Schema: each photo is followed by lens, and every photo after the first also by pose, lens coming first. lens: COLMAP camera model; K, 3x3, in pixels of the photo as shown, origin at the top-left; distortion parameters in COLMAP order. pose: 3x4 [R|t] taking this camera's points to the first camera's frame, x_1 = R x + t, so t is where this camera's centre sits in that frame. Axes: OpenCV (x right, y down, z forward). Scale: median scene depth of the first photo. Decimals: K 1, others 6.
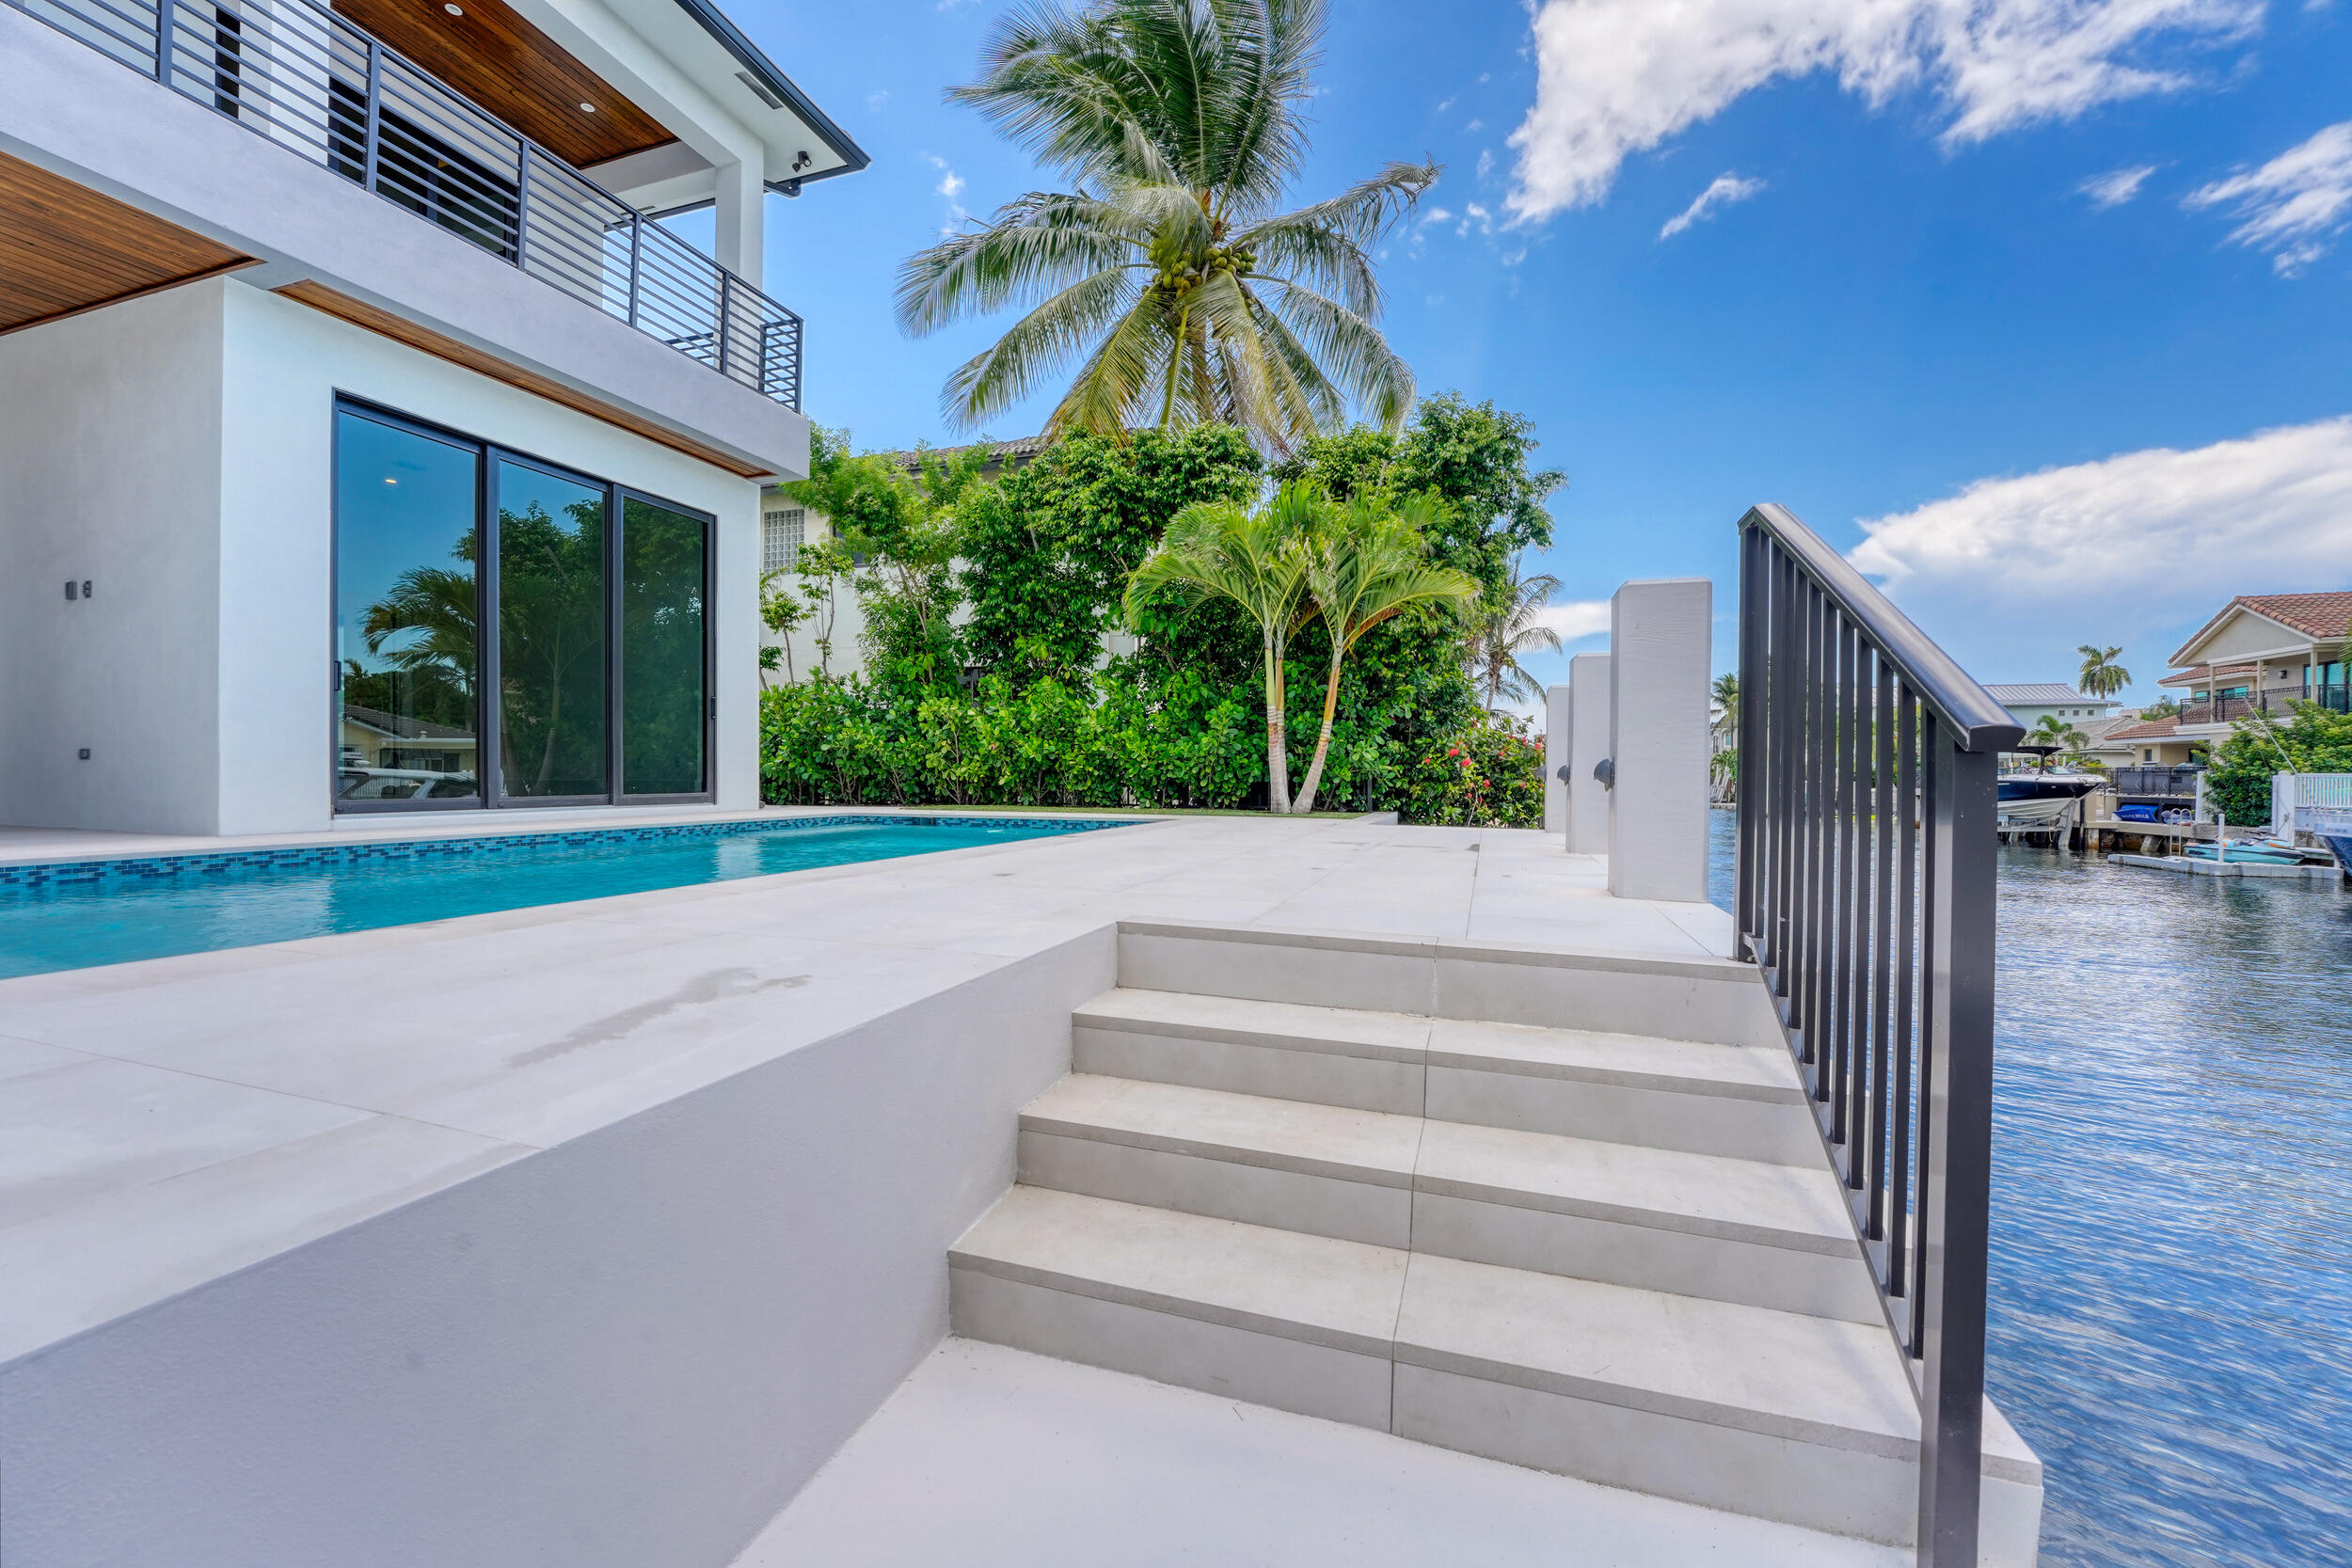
lens RADIAL K [[960.2, 0, 1176.0], [0, 960.2, 784.0], [0, 0, 1]] dist [-0.032119, 0.000037]
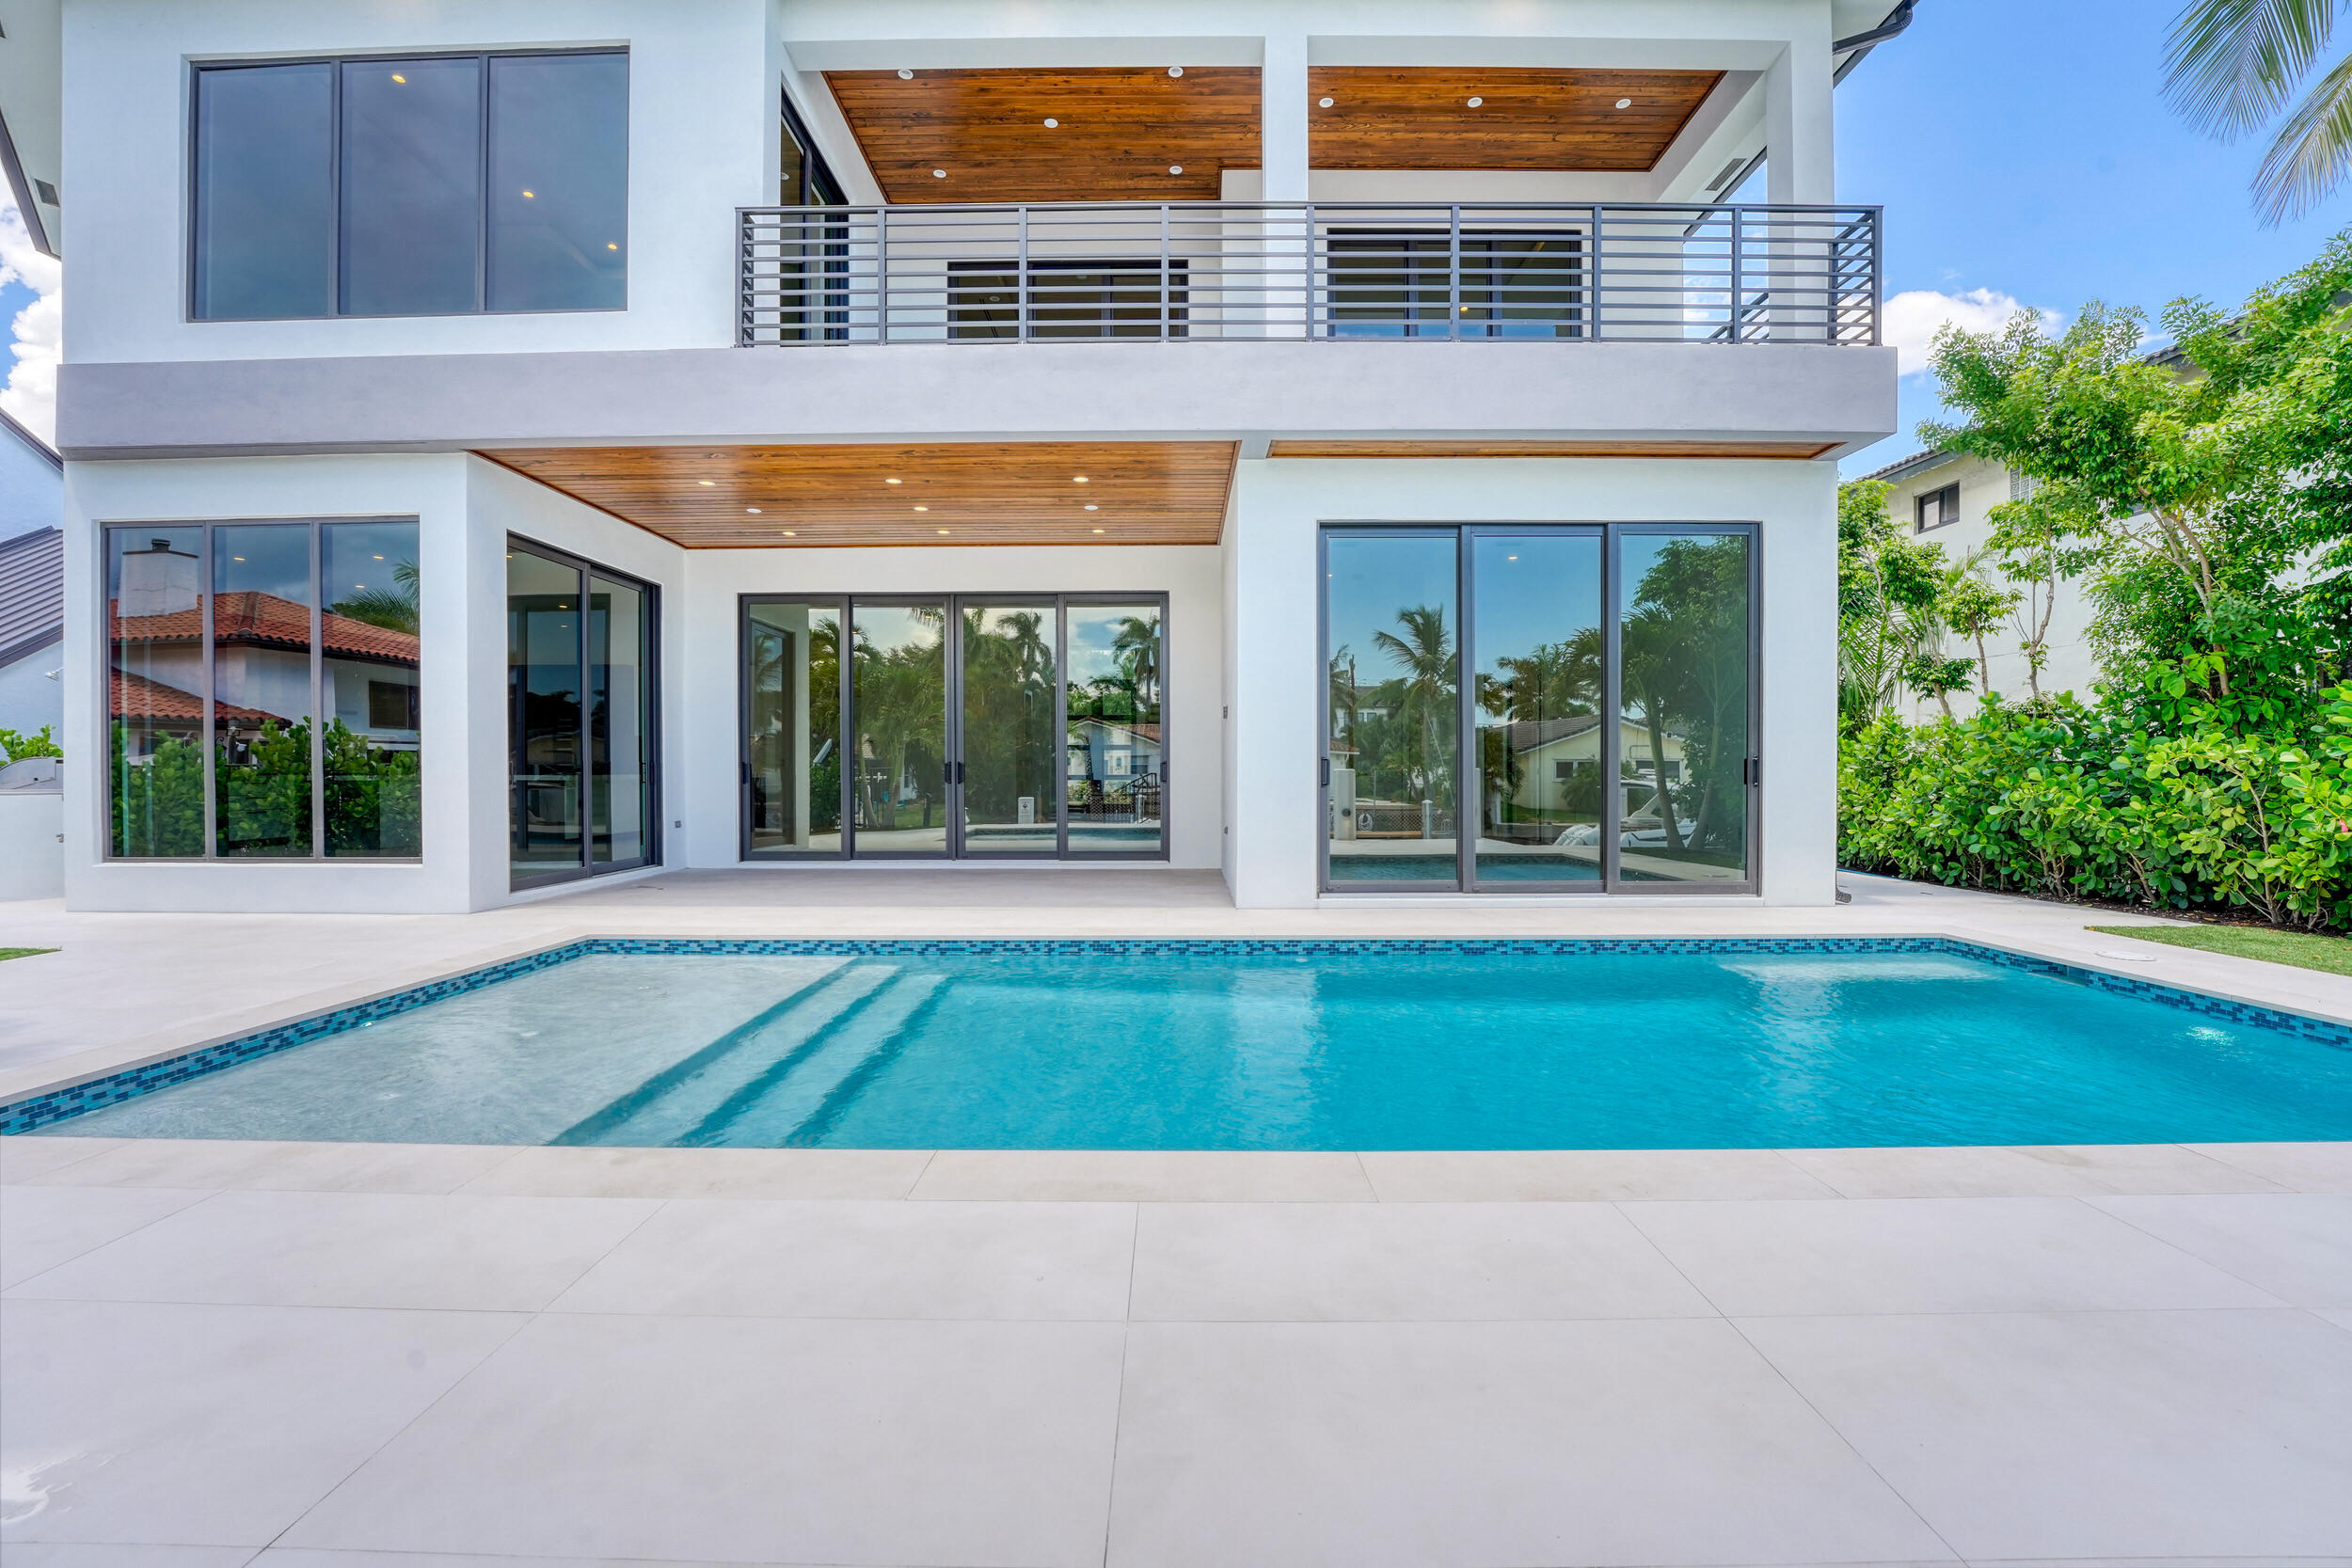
lens RADIAL K [[958.7, 0, 1175.3], [0, 958.7, 778.5], [0, 0, 1]] dist [-0.023026, -0.000063]
pose [[0.305578, 0.007409, -0.952138, 0.088114], [-0.007648, 0.999957, 0.005327, -0.061471], [0.952136, 0.005655, 0.305621, 0.255553]]
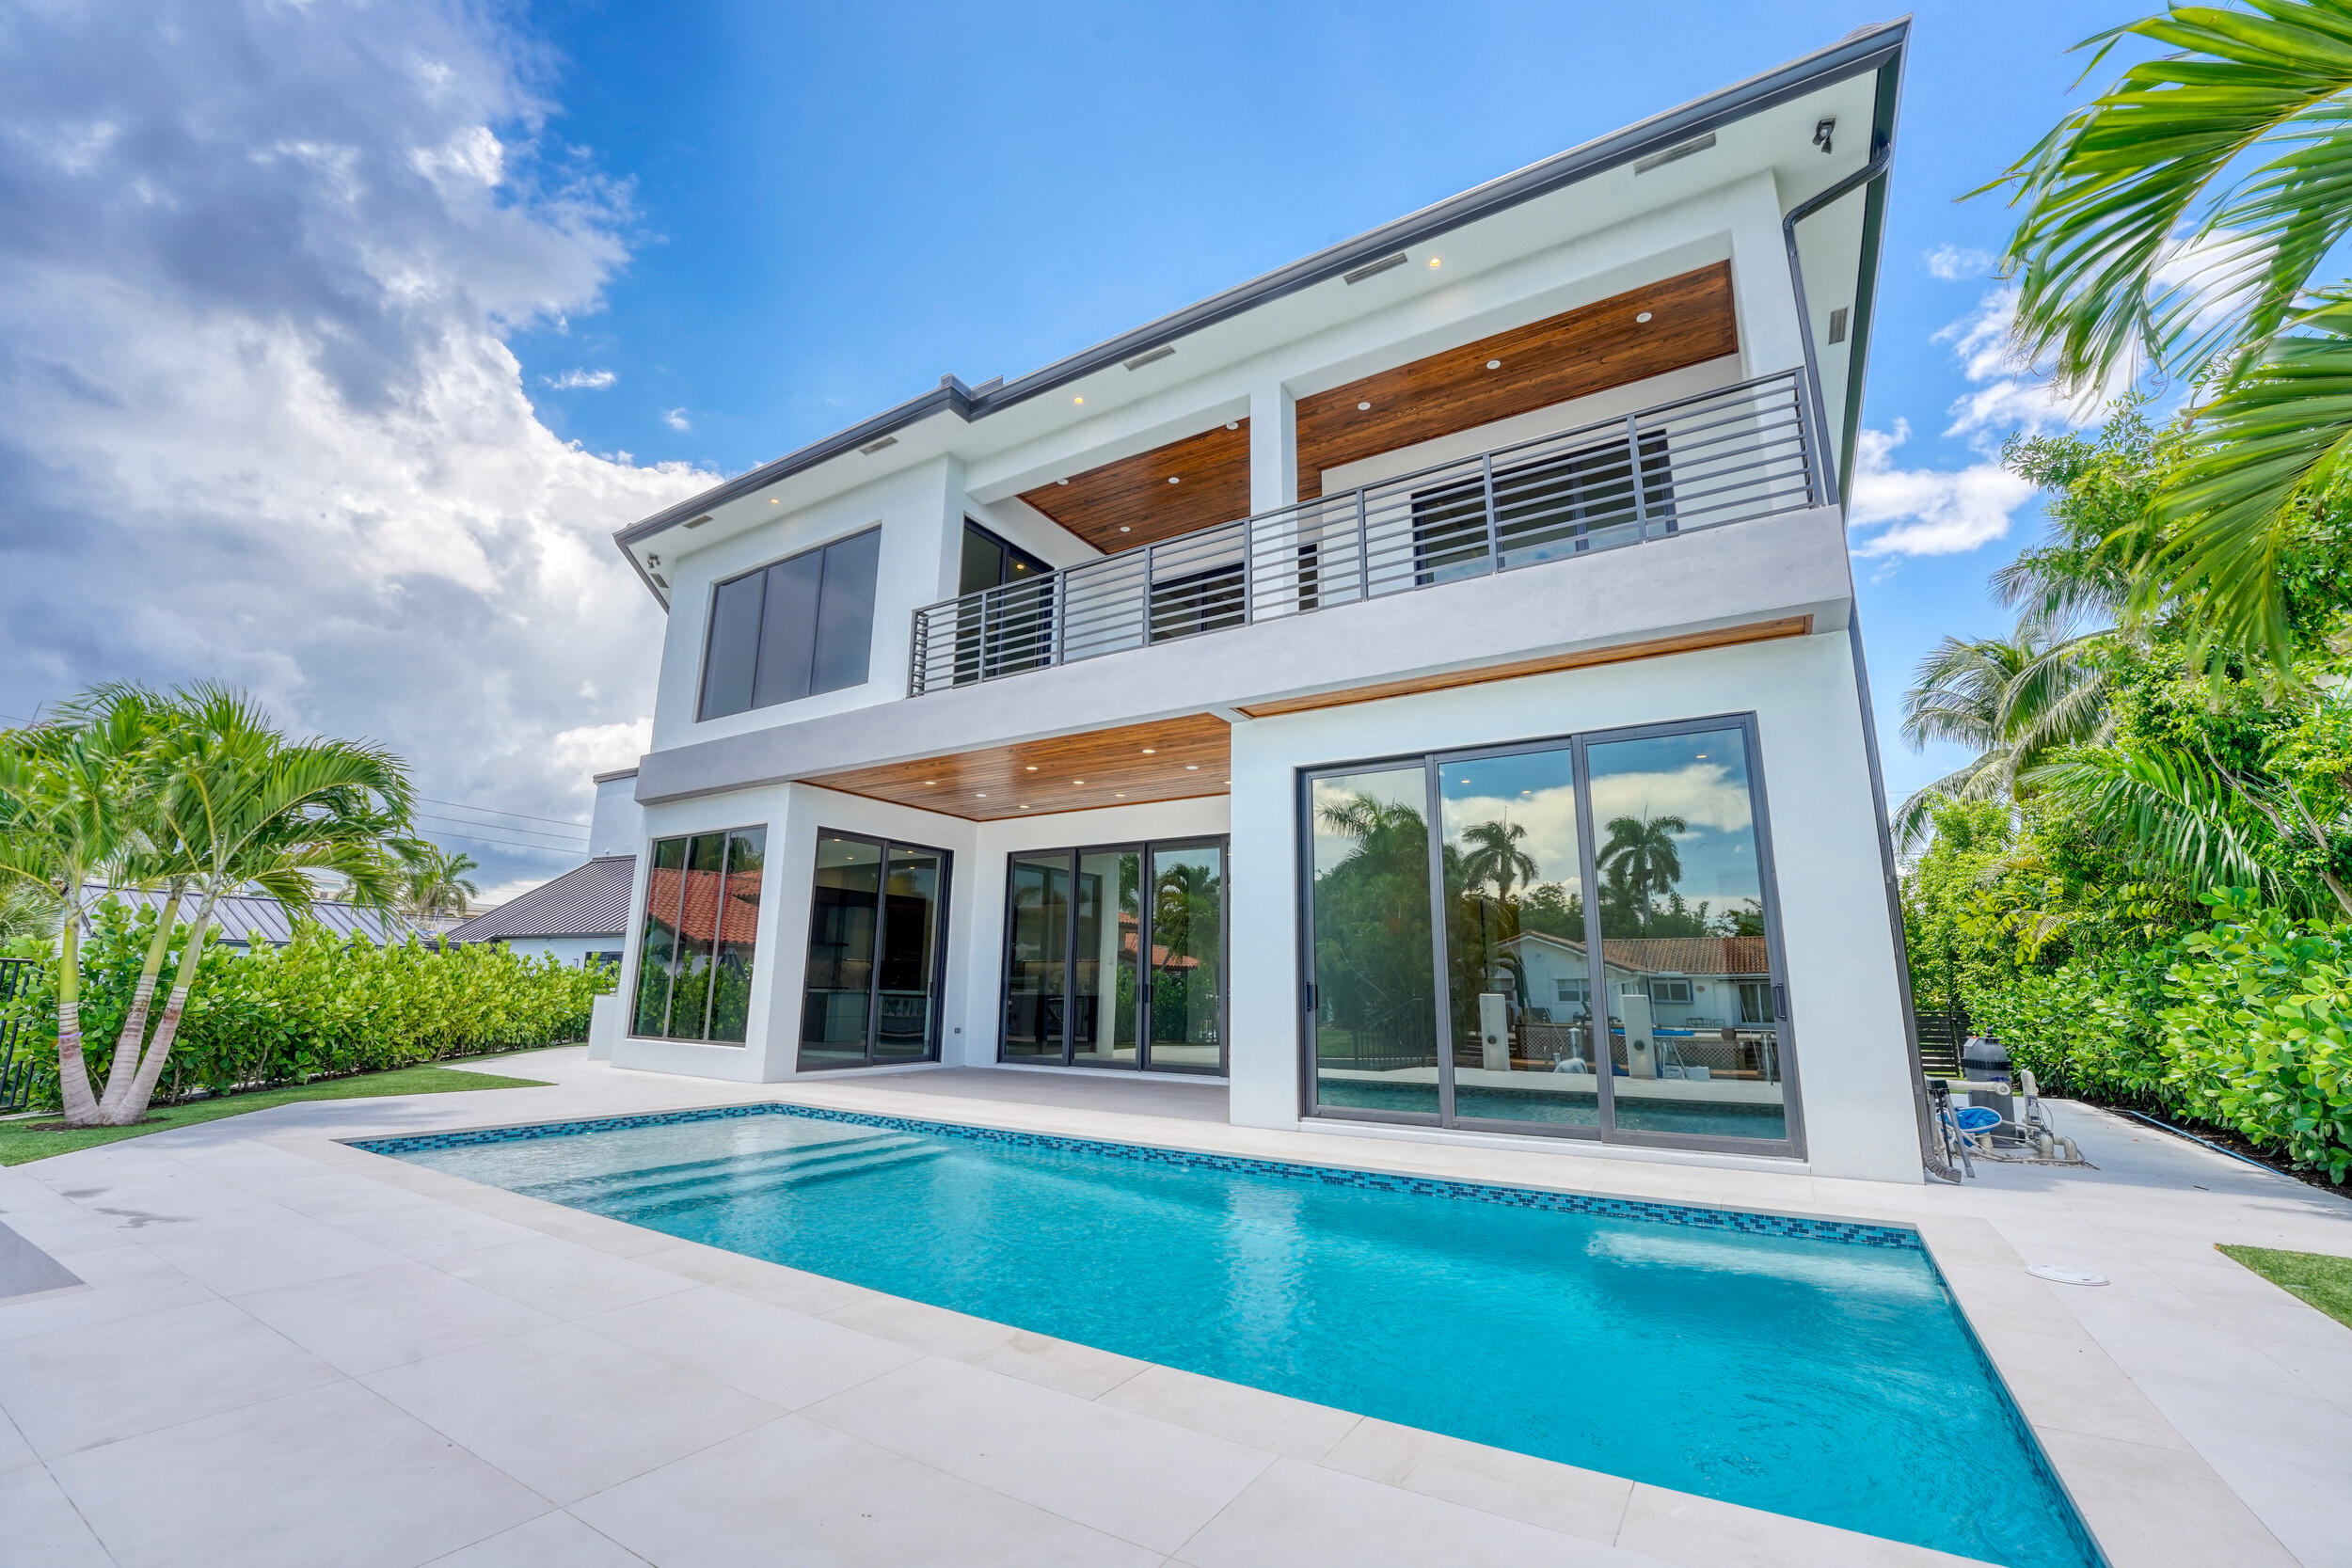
lens RADIAL K [[958.7, 0, 1175.3], [0, 958.7, 778.5], [0, 0, 1]] dist [-0.023026, -0.000063]
pose [[-0.239108, -0.213770, -0.947170, 0.205776], [-0.022289, 0.976416, -0.214743, -0.066437], [0.970737, -0.030235, -0.238233, 0.622128]]
